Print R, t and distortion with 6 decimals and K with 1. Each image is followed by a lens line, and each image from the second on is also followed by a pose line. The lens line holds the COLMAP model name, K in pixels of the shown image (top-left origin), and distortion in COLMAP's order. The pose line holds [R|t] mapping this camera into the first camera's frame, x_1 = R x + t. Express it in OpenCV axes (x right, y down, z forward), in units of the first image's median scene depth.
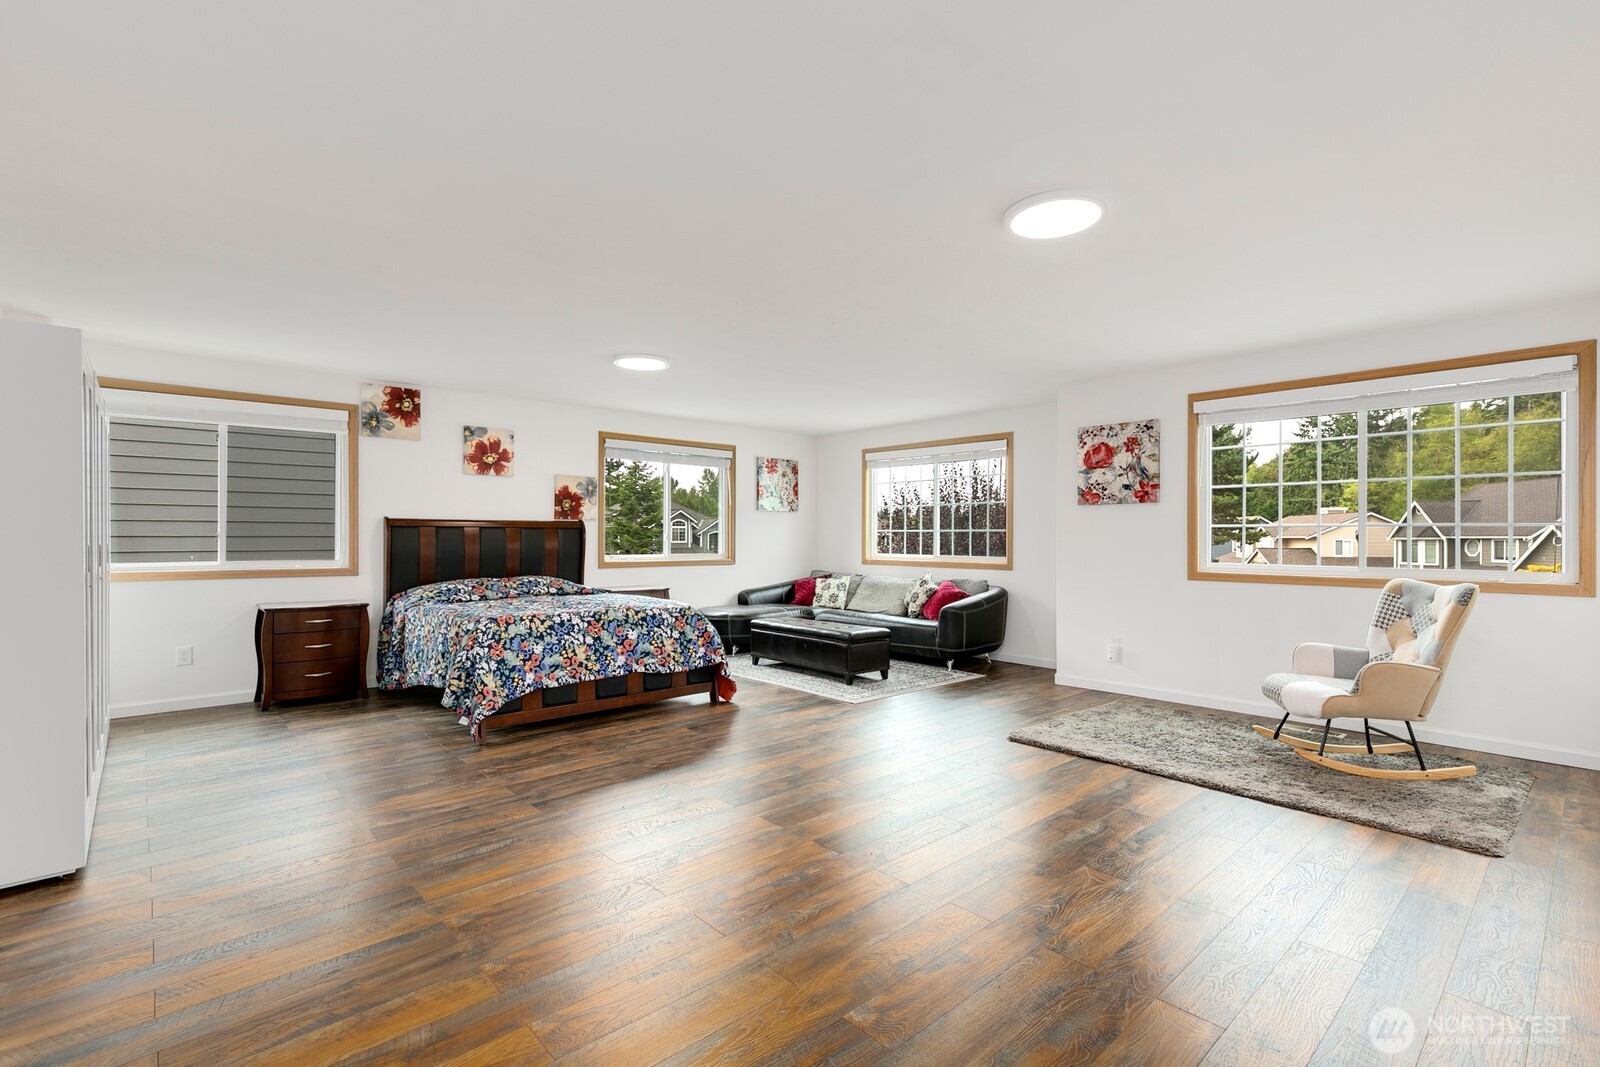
lens RADIAL K [[724.9, 0, 804.3], [0, 724.9, 539.6], [0, 0, 1]] dist [0.018842, 0.000077]
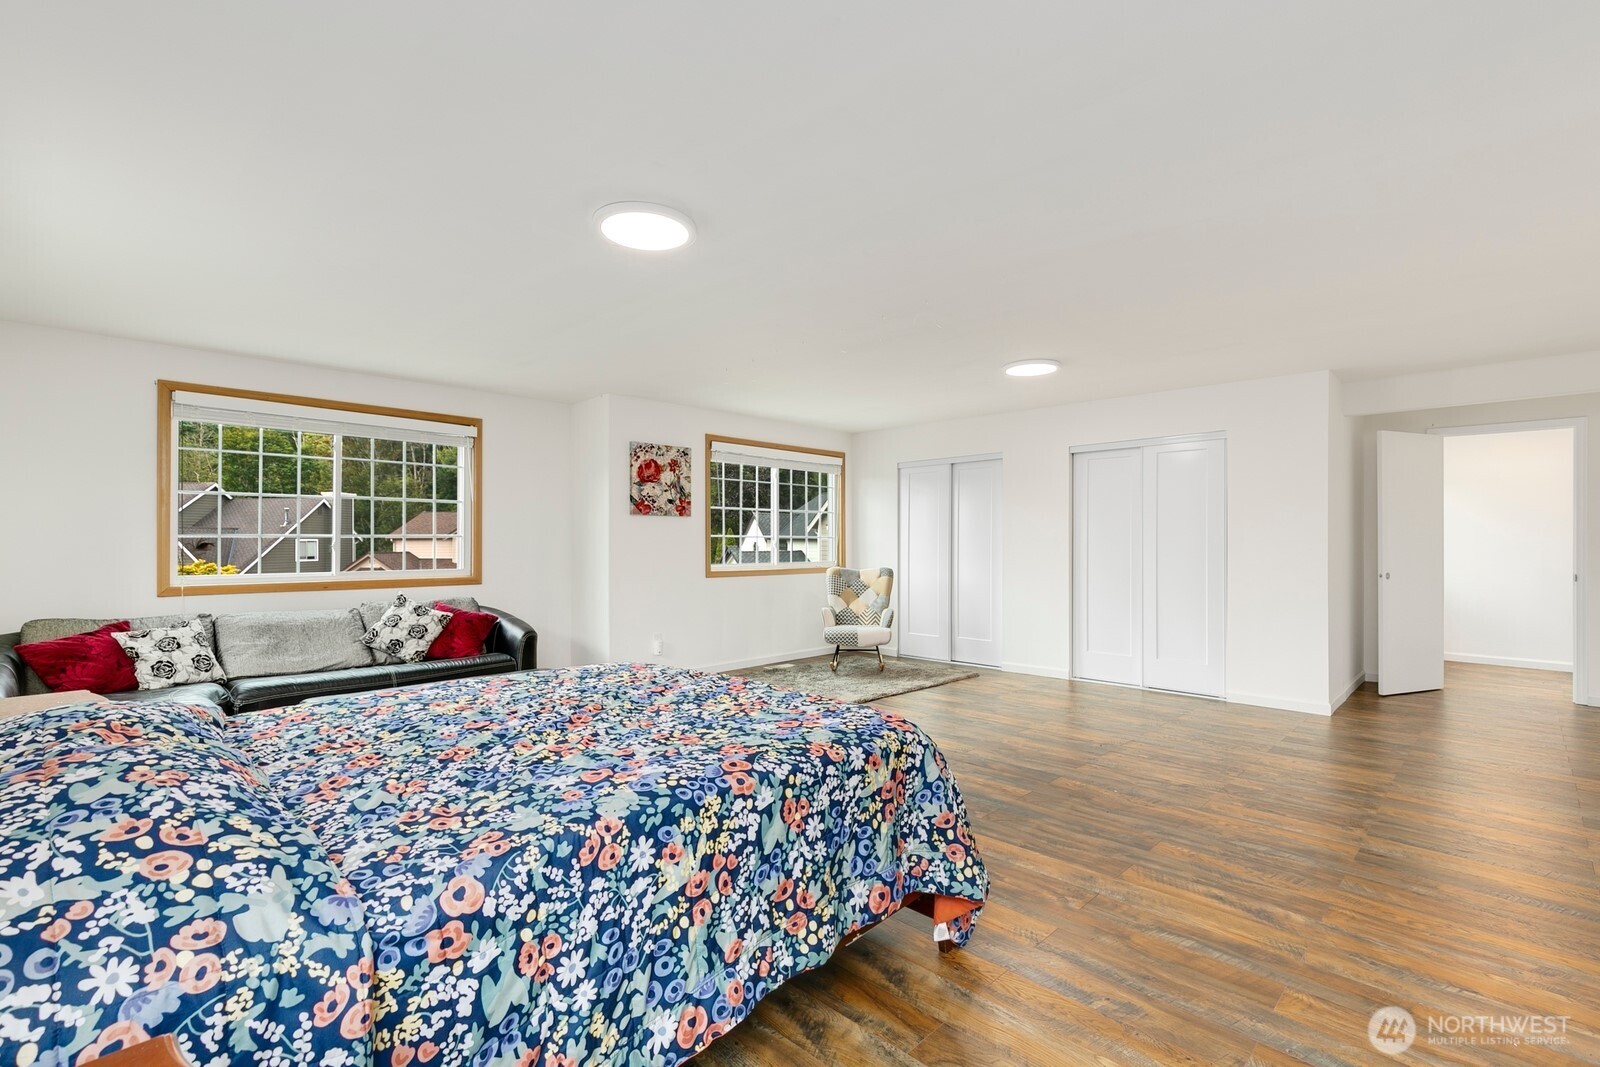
lens RADIAL K [[724.9, 0, 804.2], [0, 724.9, 533.2], [0, 0, 1]] dist [0.018842, 0.000077]
pose [[-0.062366, 0.010309, 0.998000, -0.723194], [0.000875, 0.999947, -0.010275, -0.009452], [-0.998053, 0.000232, -0.062372, 0.856066]]
